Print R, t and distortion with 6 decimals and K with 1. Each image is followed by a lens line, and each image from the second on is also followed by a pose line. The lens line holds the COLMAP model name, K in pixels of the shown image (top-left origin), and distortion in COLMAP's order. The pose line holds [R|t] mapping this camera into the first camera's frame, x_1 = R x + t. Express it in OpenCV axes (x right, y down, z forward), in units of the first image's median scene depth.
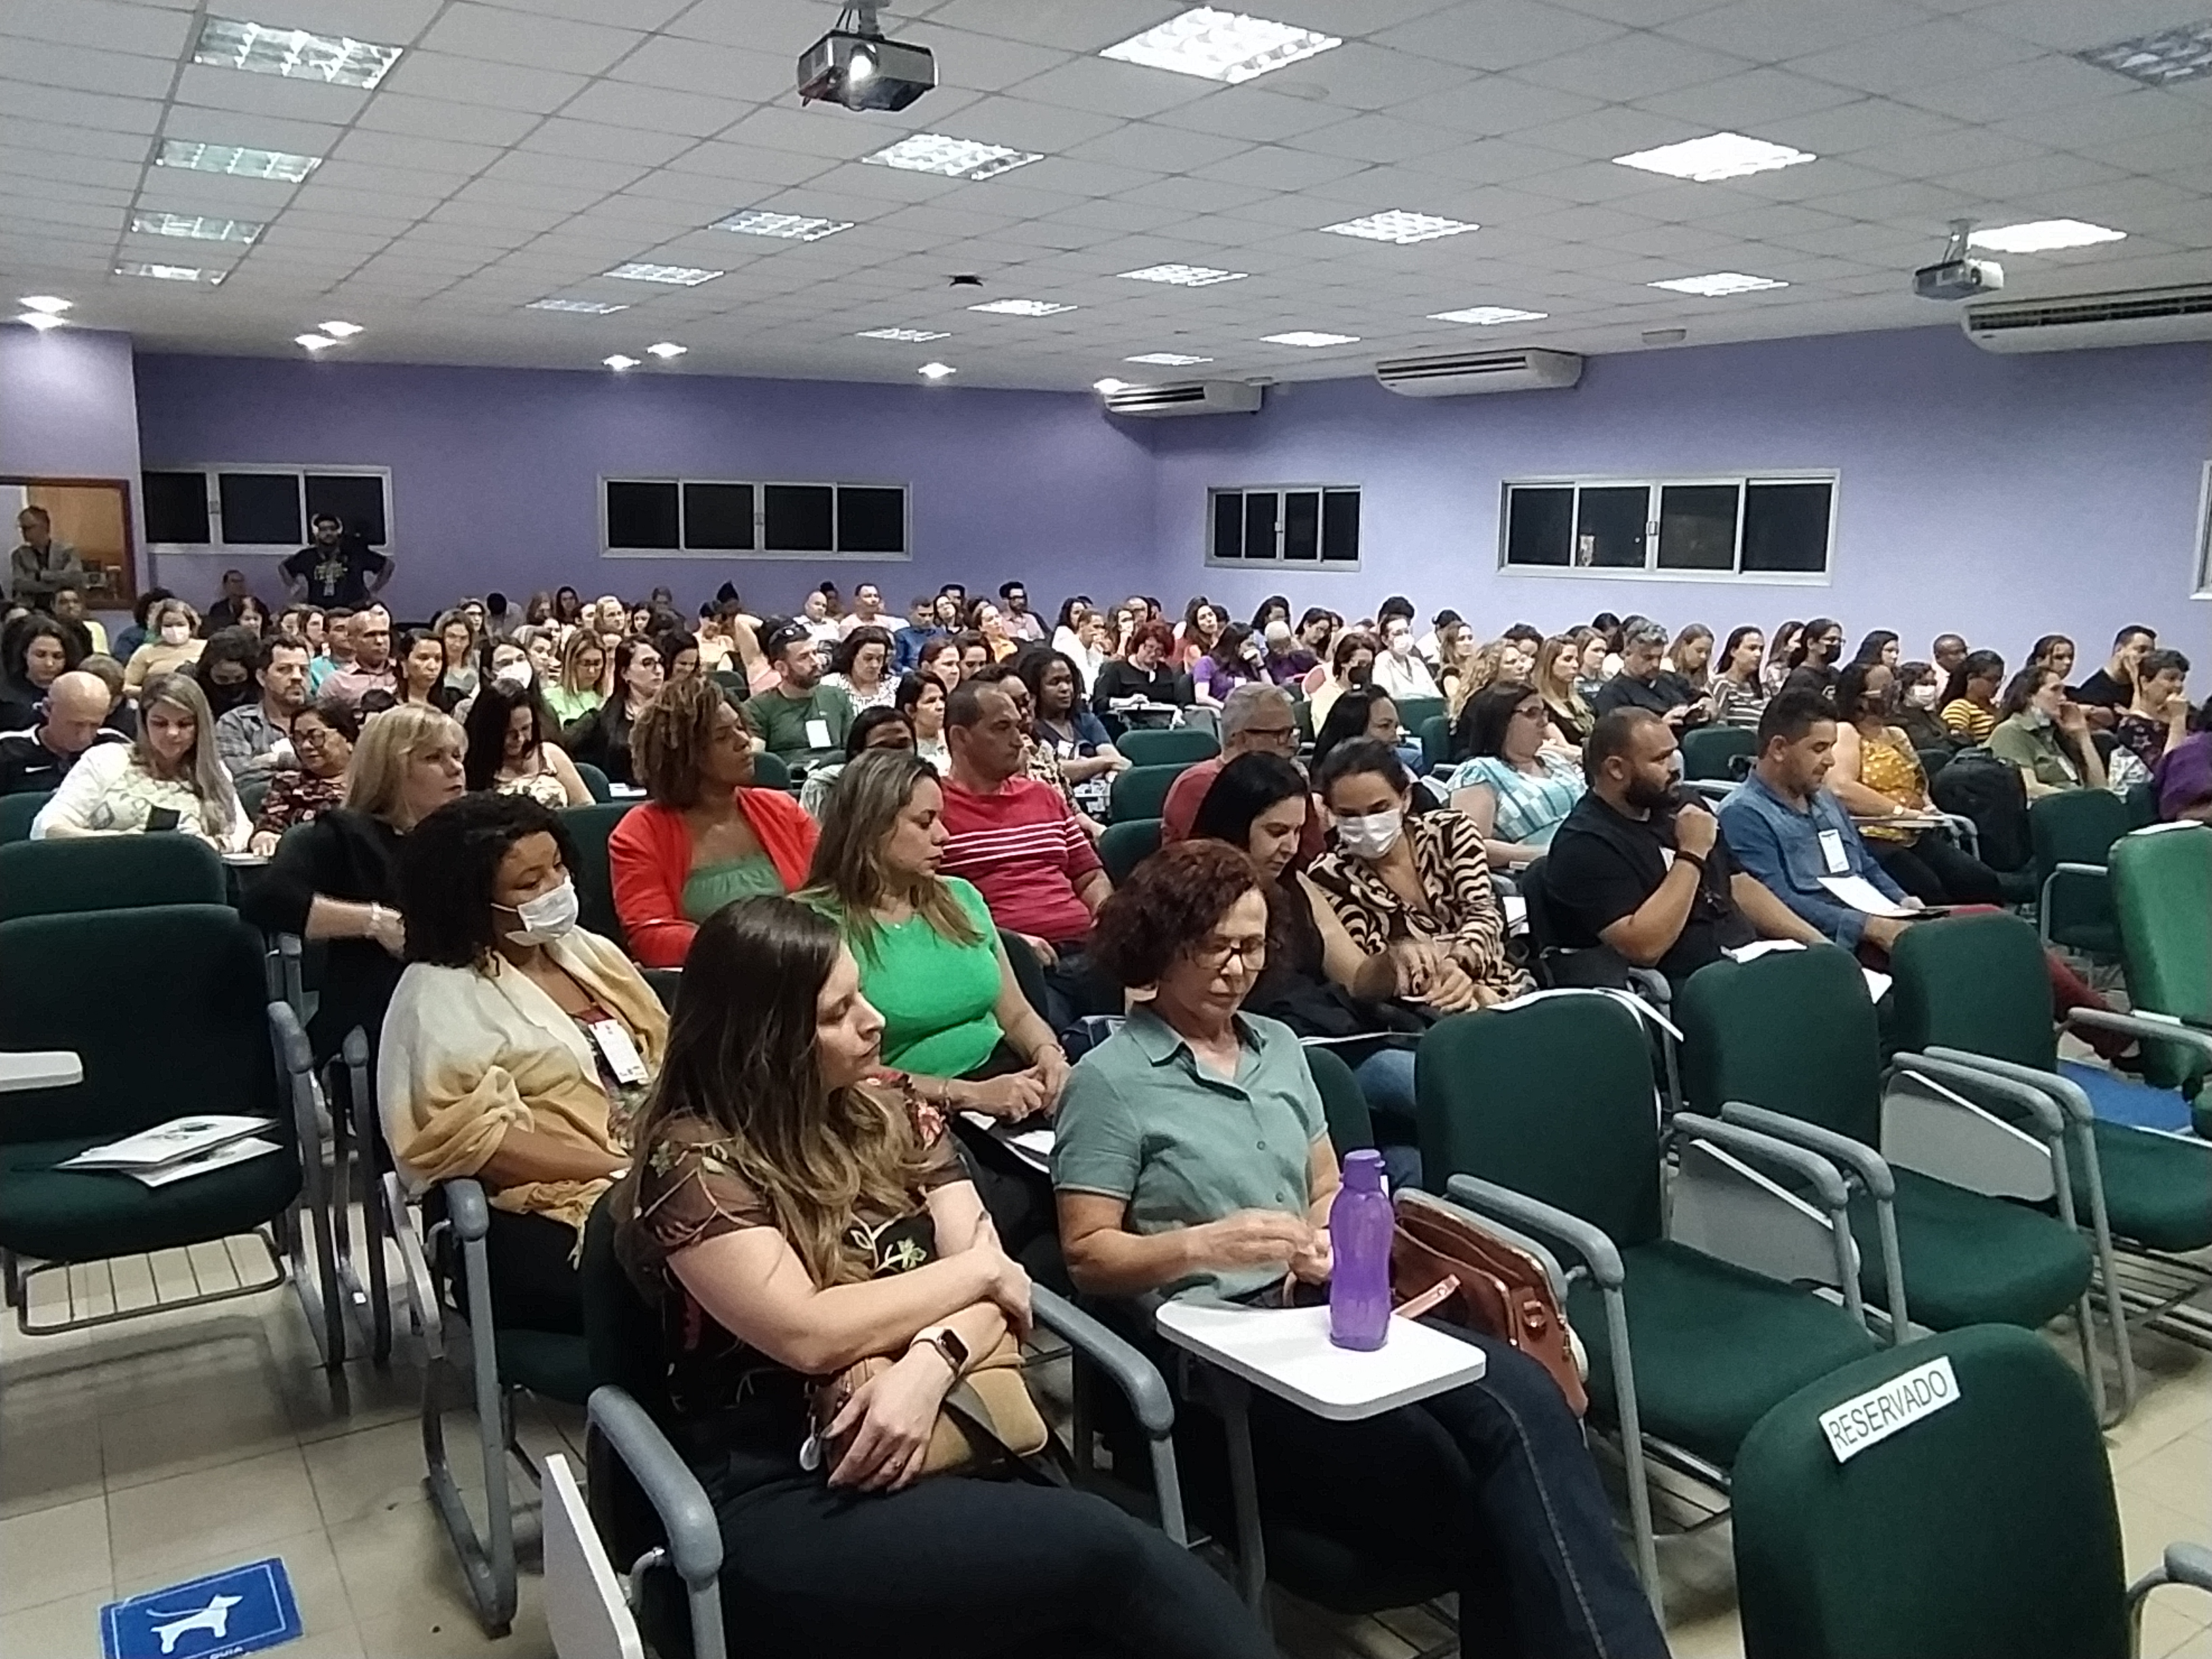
lens RADIAL K [[1638.8, 0, 1106.0], [0, 1638.8, 829.5], [0, 0, 1]] dist [-0.010166, 0.003700]
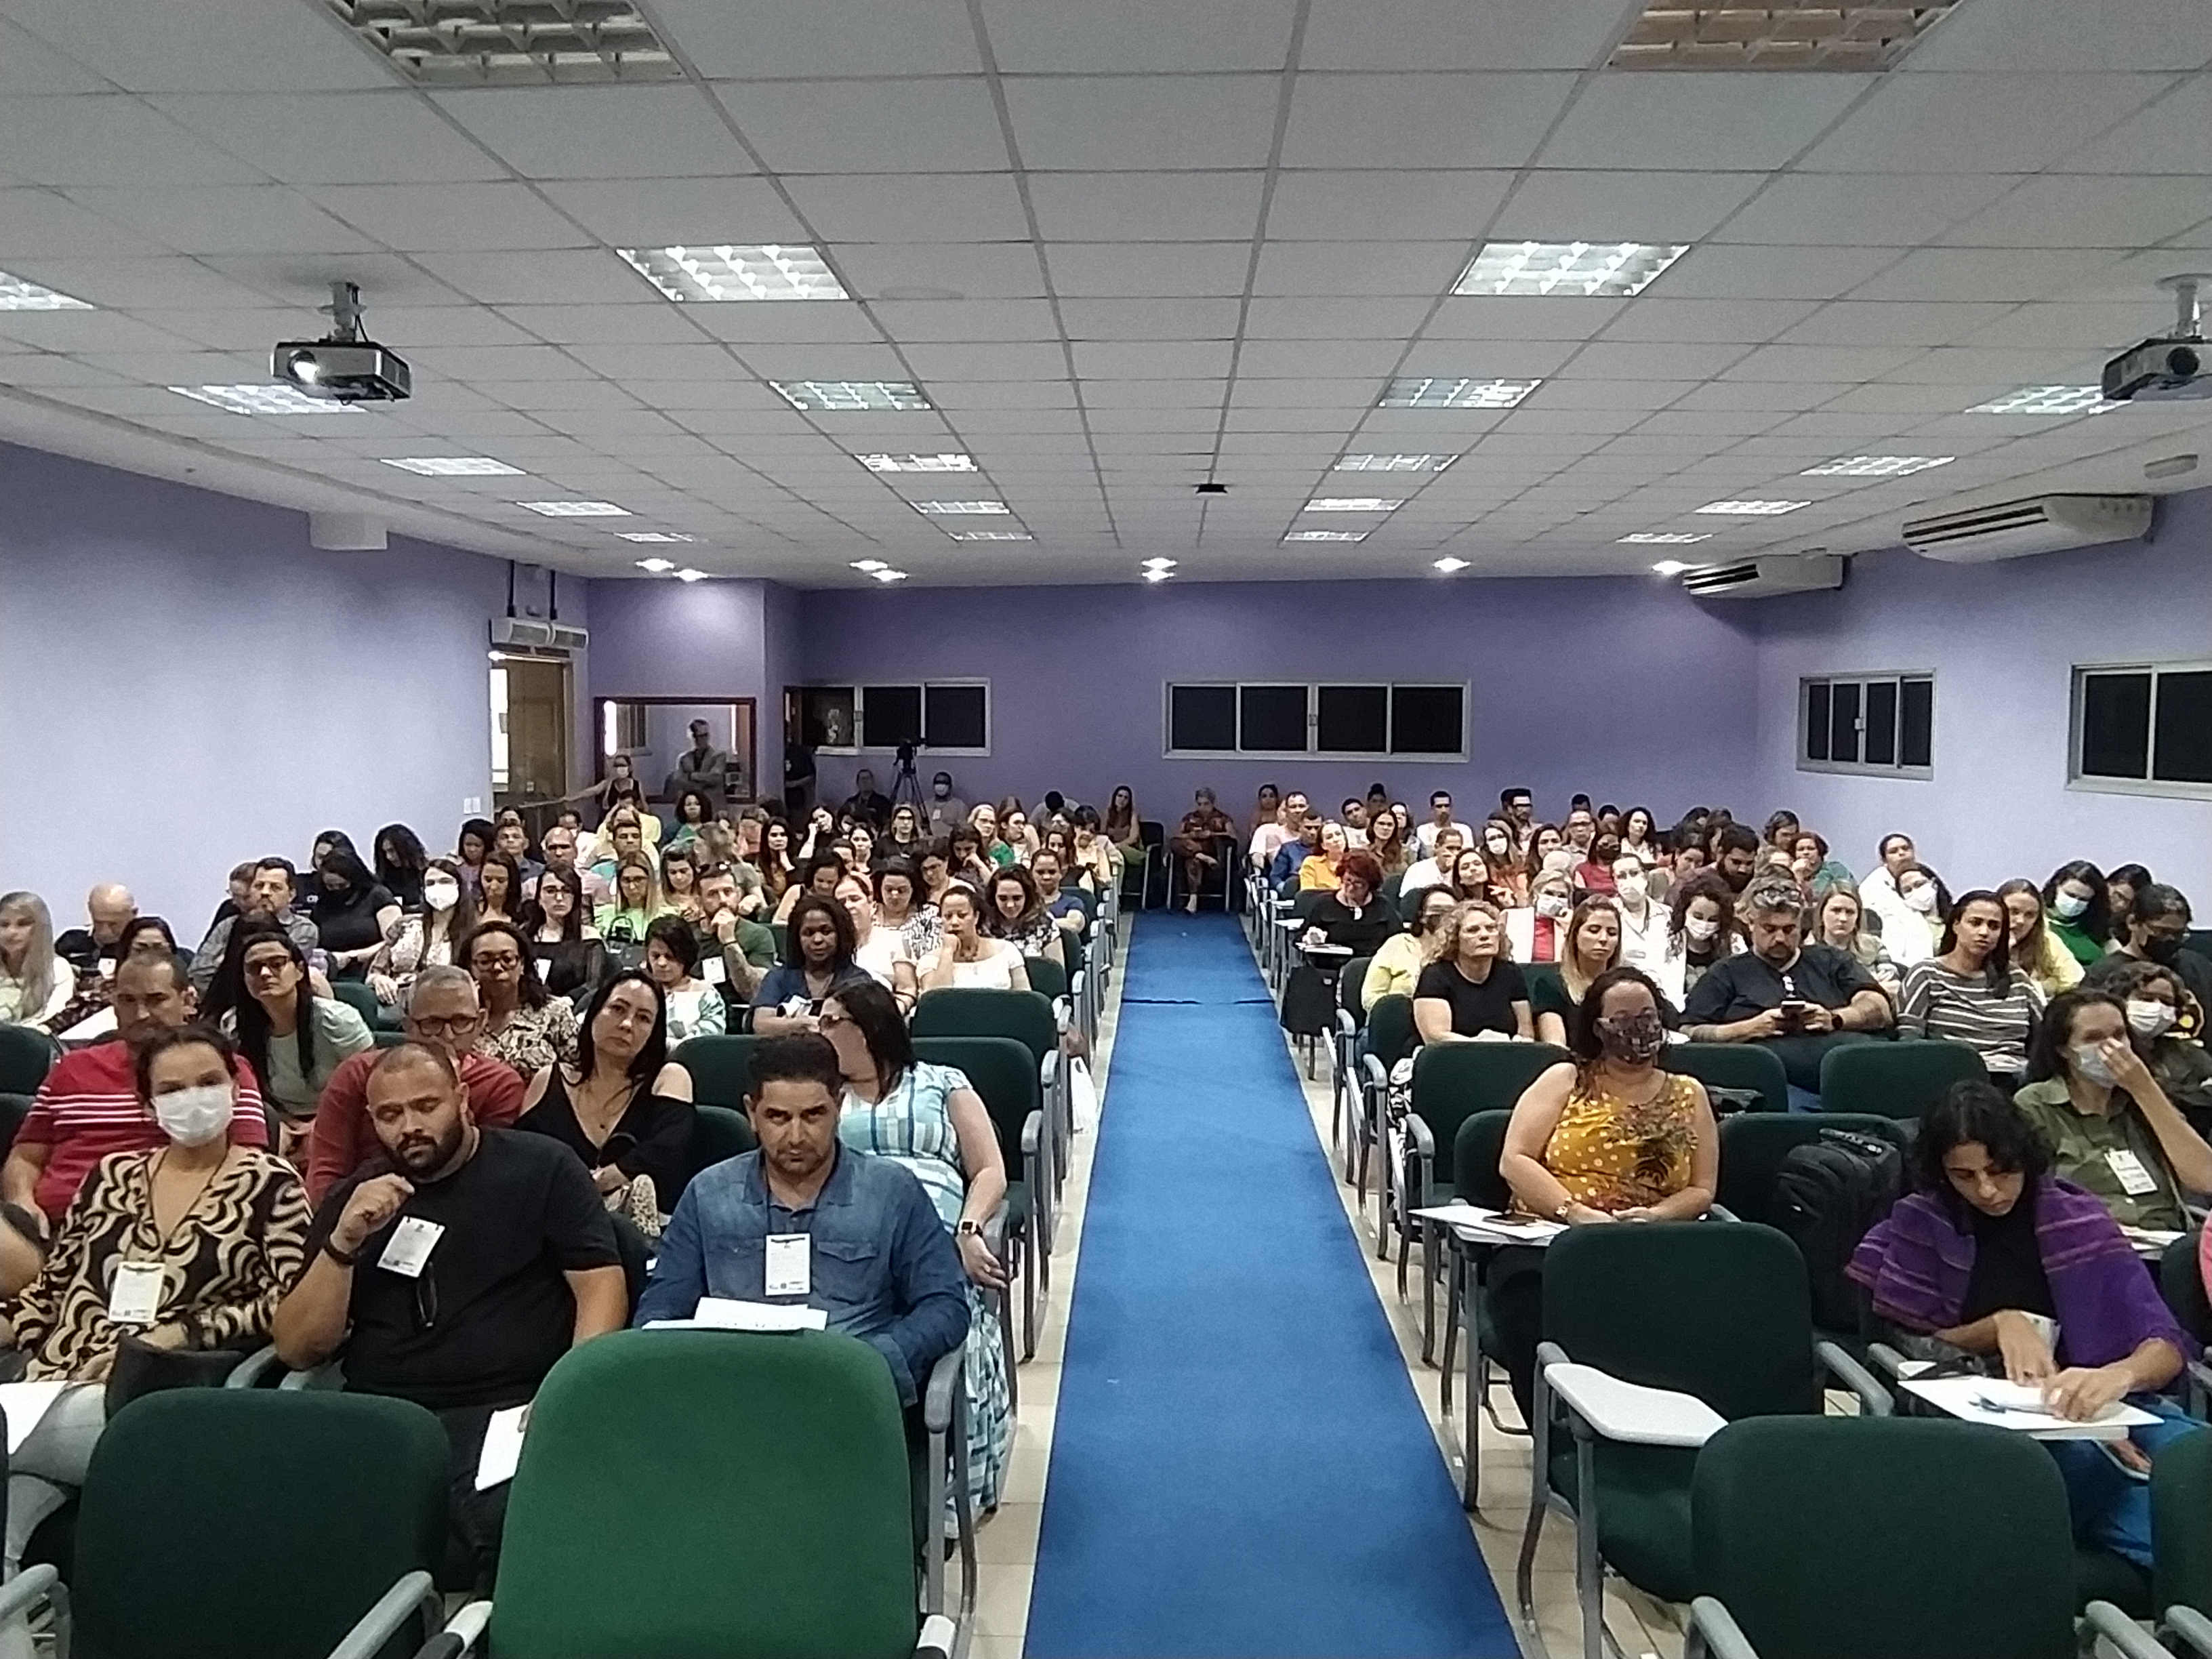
lens RADIAL K [[1638.8, 0, 1106.0], [0, 1638.8, 829.5], [0, 0, 1]] dist [-0.010166, 0.003700]
pose [[0.850654, 0.023824, -0.525187, 0.215756], [-0.081893, 0.992783, -0.087609, -0.029989], [0.519309, 0.117534, 0.846465, 0.117367]]
